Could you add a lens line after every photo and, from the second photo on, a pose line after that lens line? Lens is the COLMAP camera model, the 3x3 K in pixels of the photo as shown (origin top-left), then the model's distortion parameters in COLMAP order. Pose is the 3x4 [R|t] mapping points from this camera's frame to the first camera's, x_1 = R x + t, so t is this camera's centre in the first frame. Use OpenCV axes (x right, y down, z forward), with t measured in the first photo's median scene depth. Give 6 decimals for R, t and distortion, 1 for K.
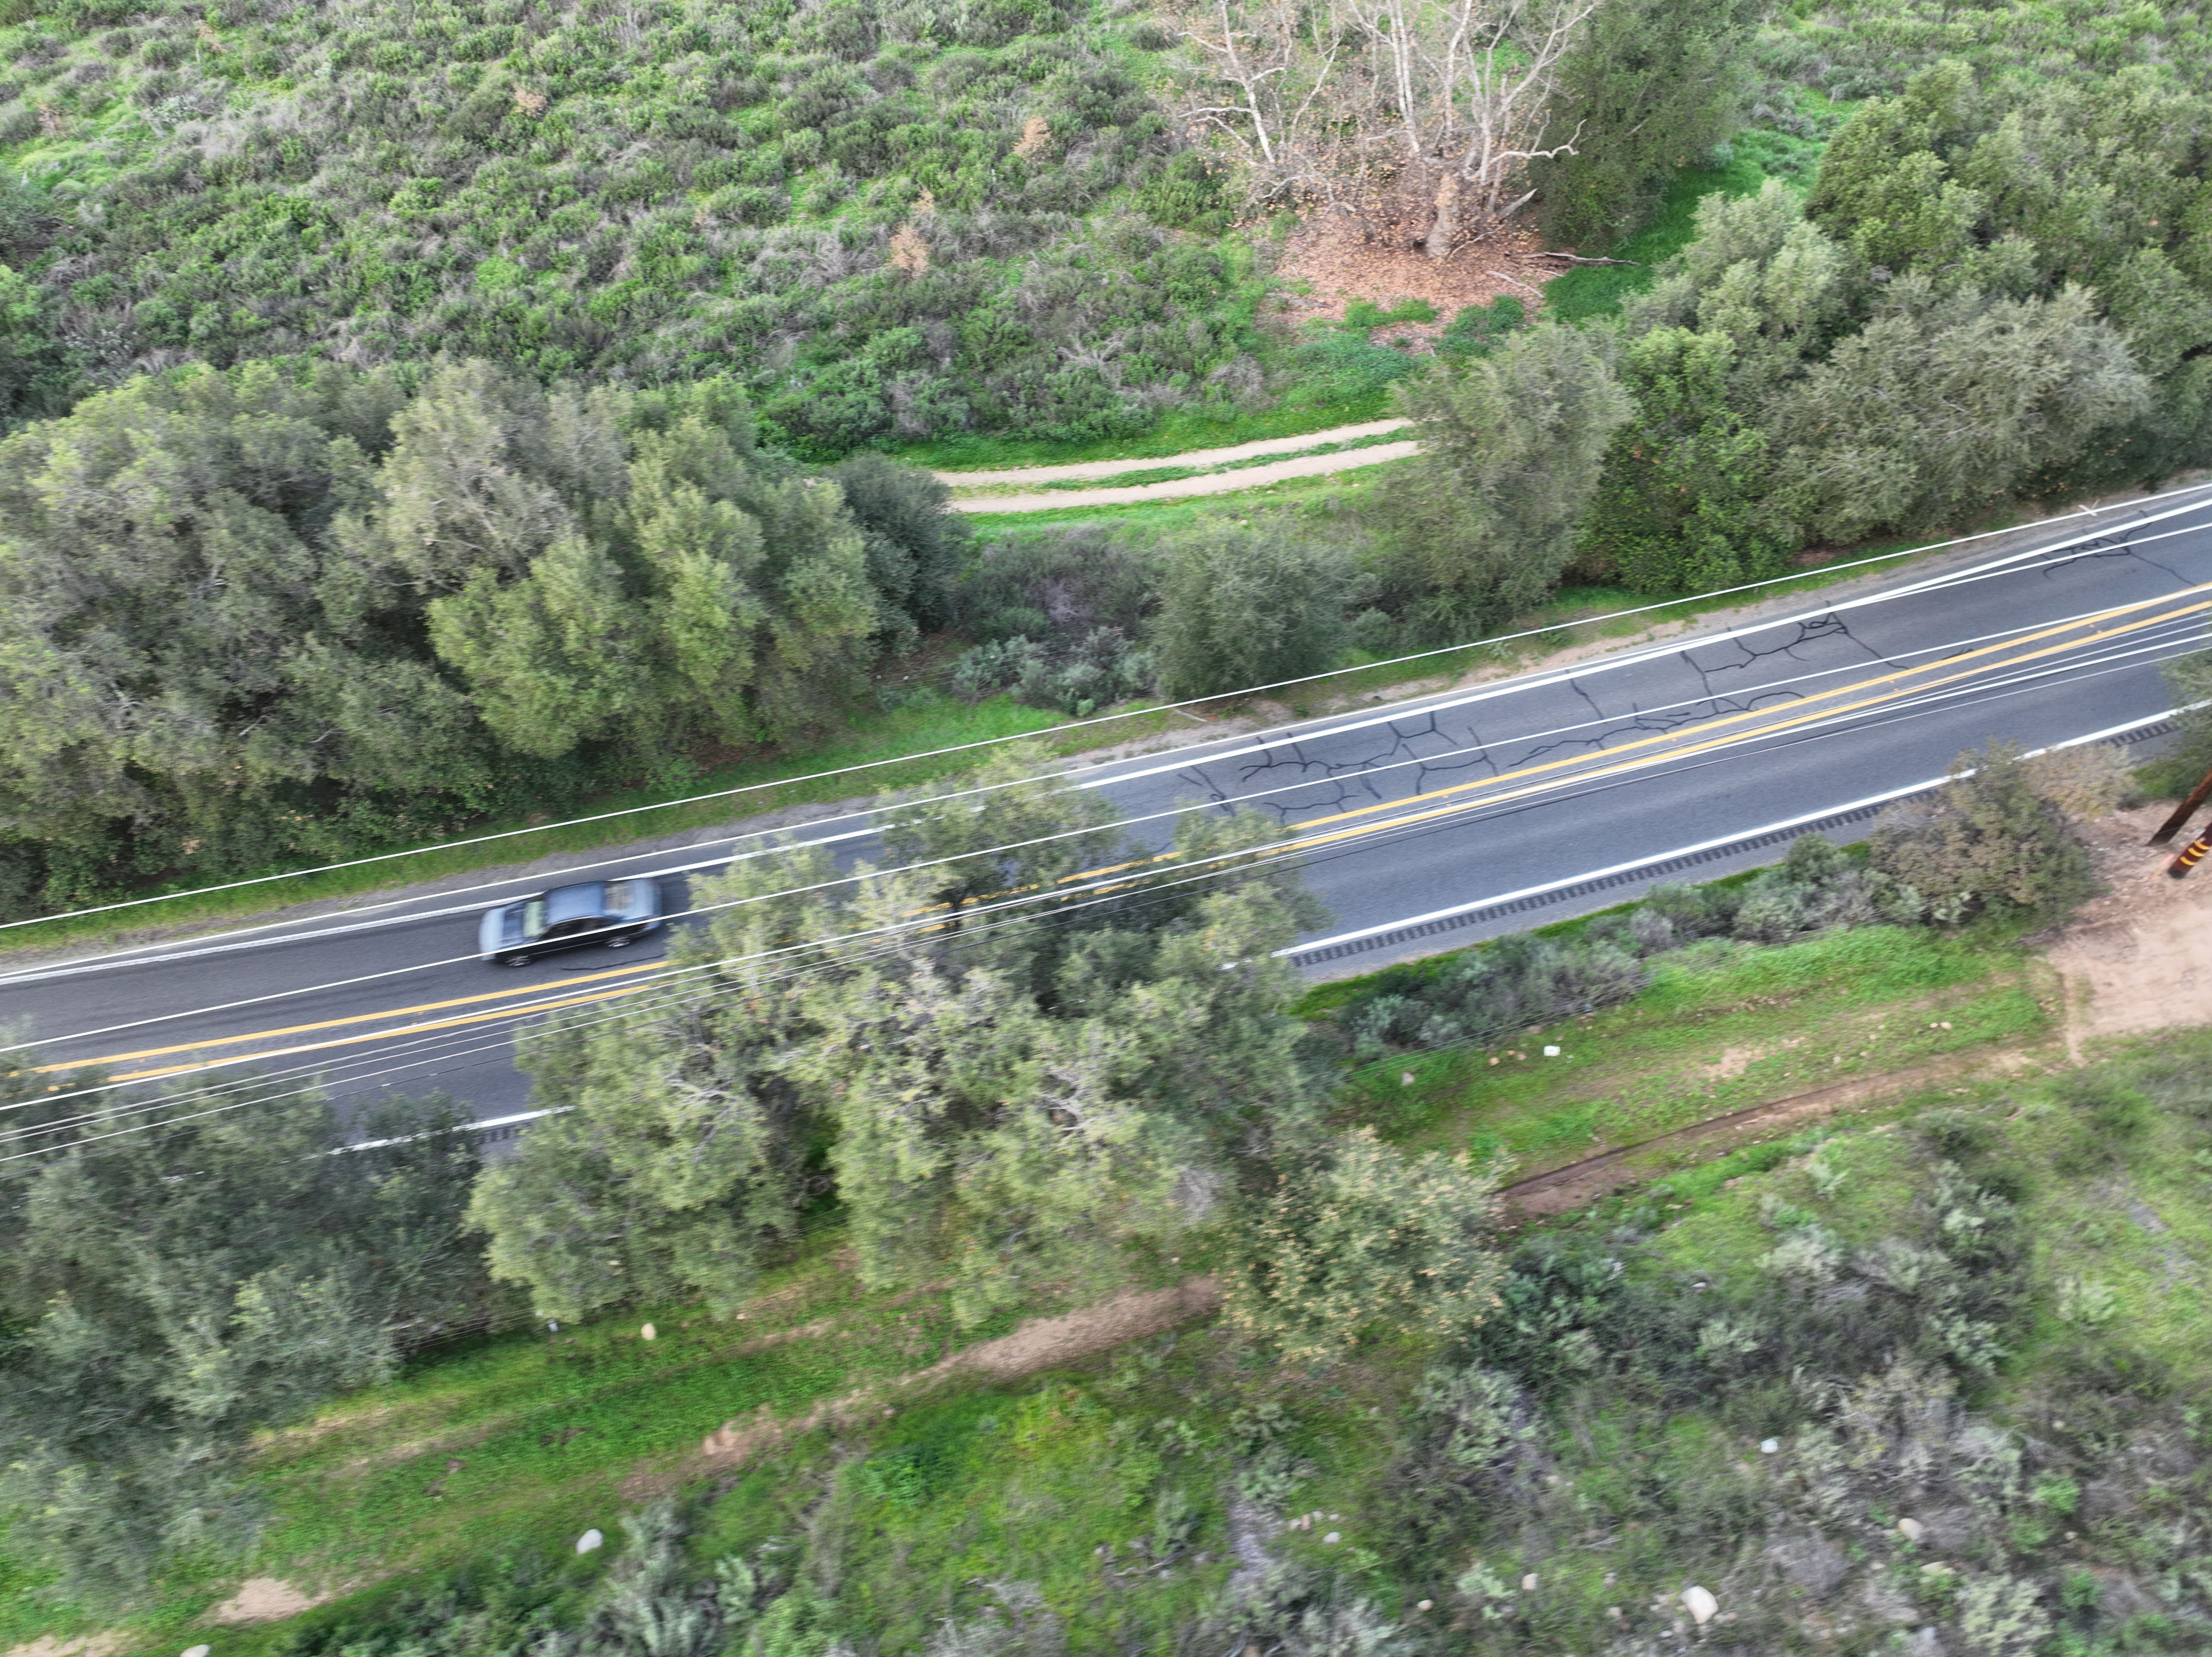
lens RADIAL K [[1559.5, 0, 1106.0], [0, 1559.5, 828.5], [0, 0, 1]] dist [0.000984, 0.001396]
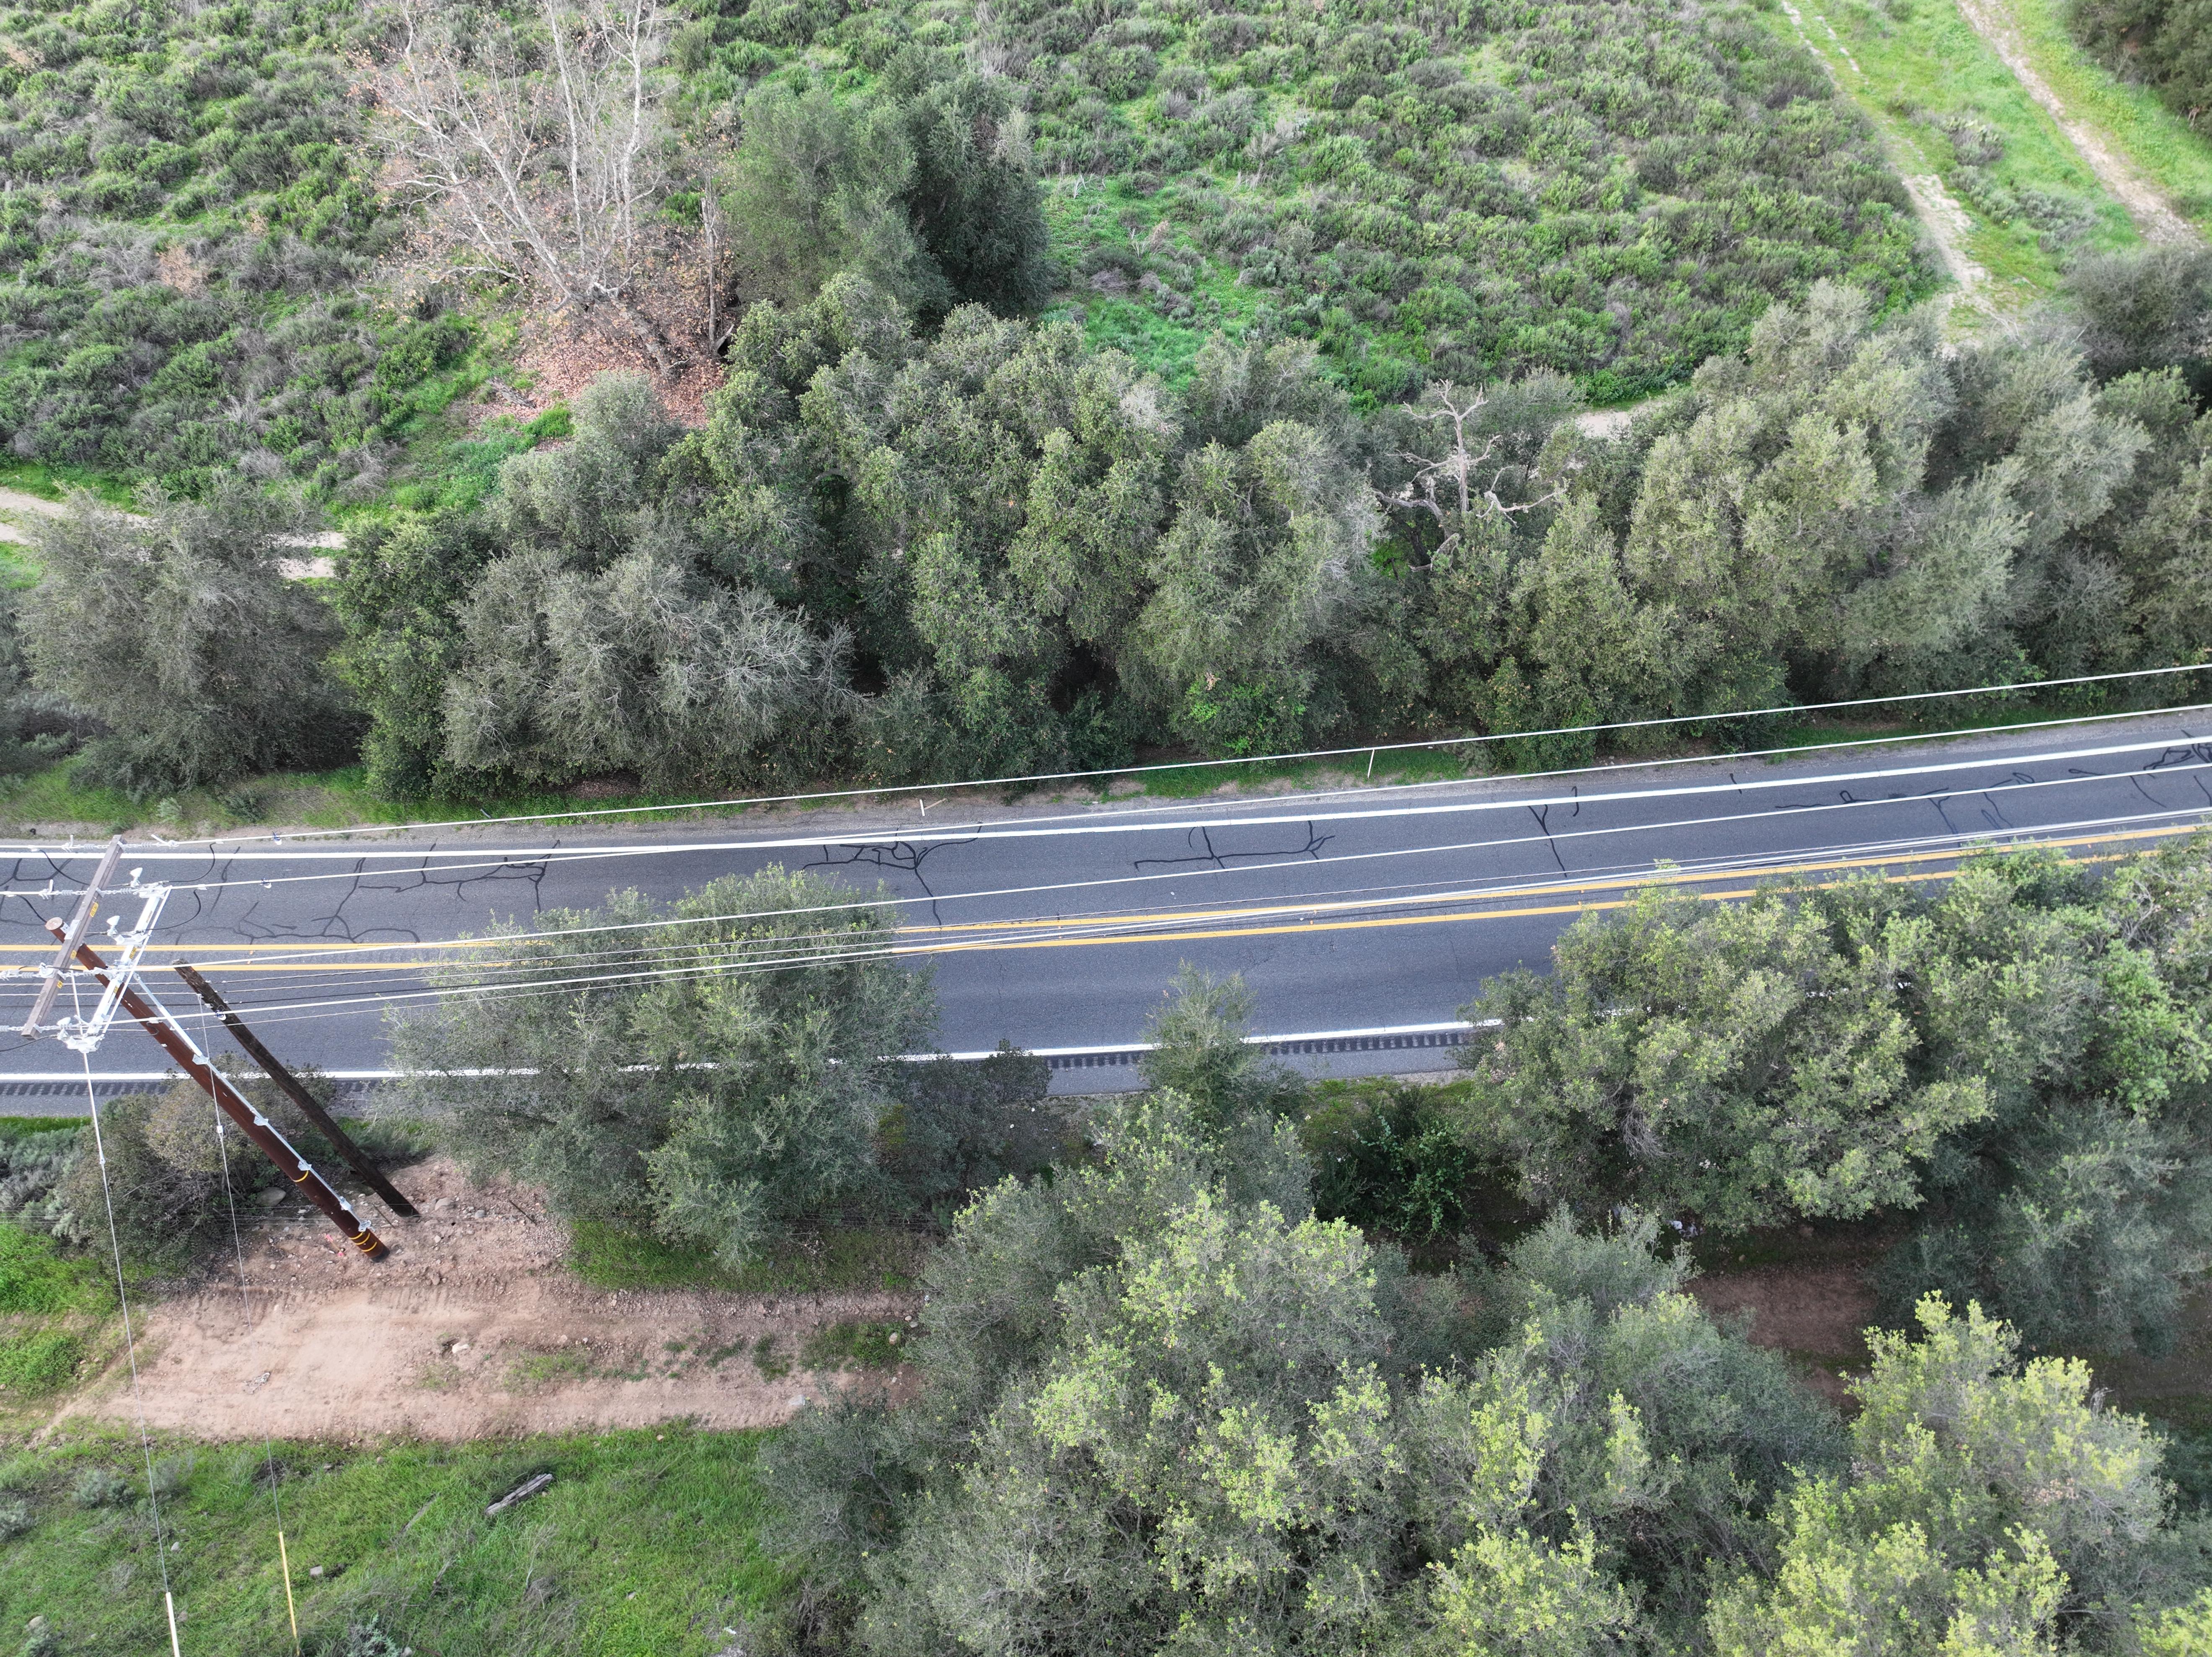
lens RADIAL K [[1522.2, 0, 1106.0], [0, 1522.2, 828.5], [0, 0, 1]] dist [-0.009895, 0.028533]
pose [[0.958907, 0.233870, -0.160633, 0.928390], [-0.231426, 0.972257, 0.034030, -0.262028], [0.164135, 0.004543, 0.986427, 0.180777]]
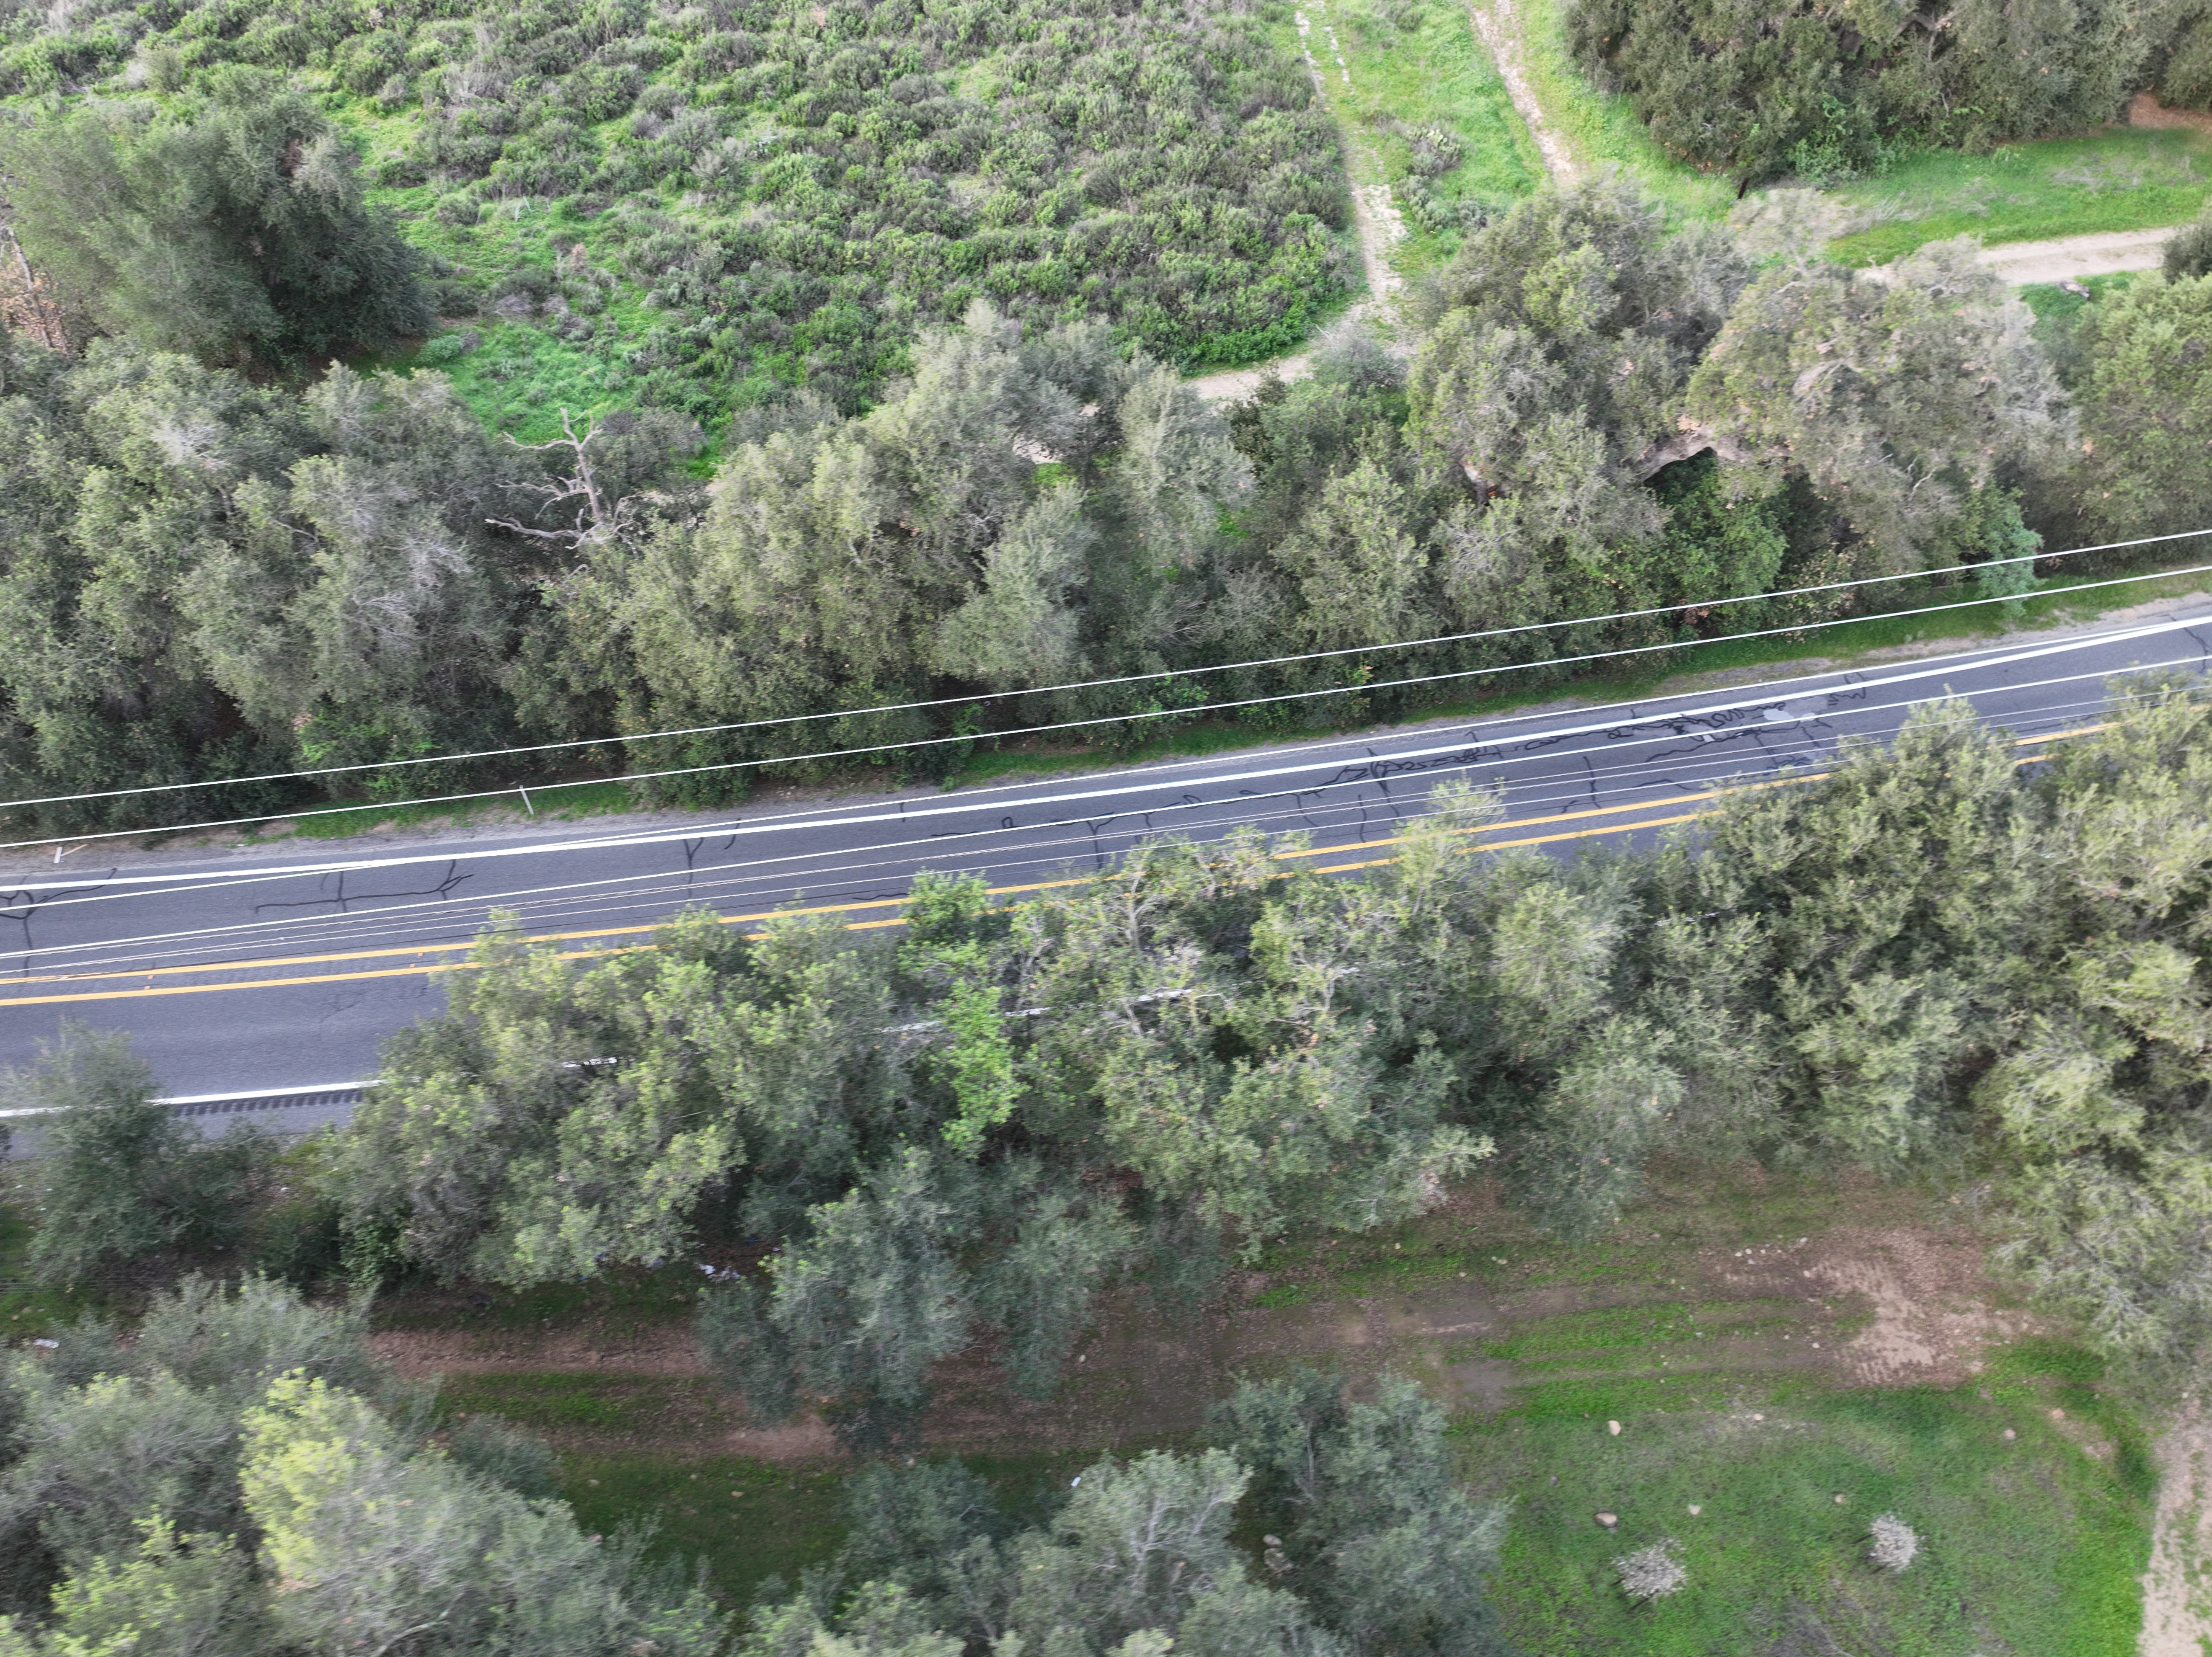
lens RADIAL K [[1522.2, 0, 1106.0], [0, 1522.2, 828.5], [0, 0, 1]] dist [-0.009895, 0.028533]
pose [[0.964939, 0.213592, -0.152550, 1.396657], [-0.211842, 0.976908, 0.027828, -0.386689], [0.154971, 0.005464, 0.987904, 0.275235]]
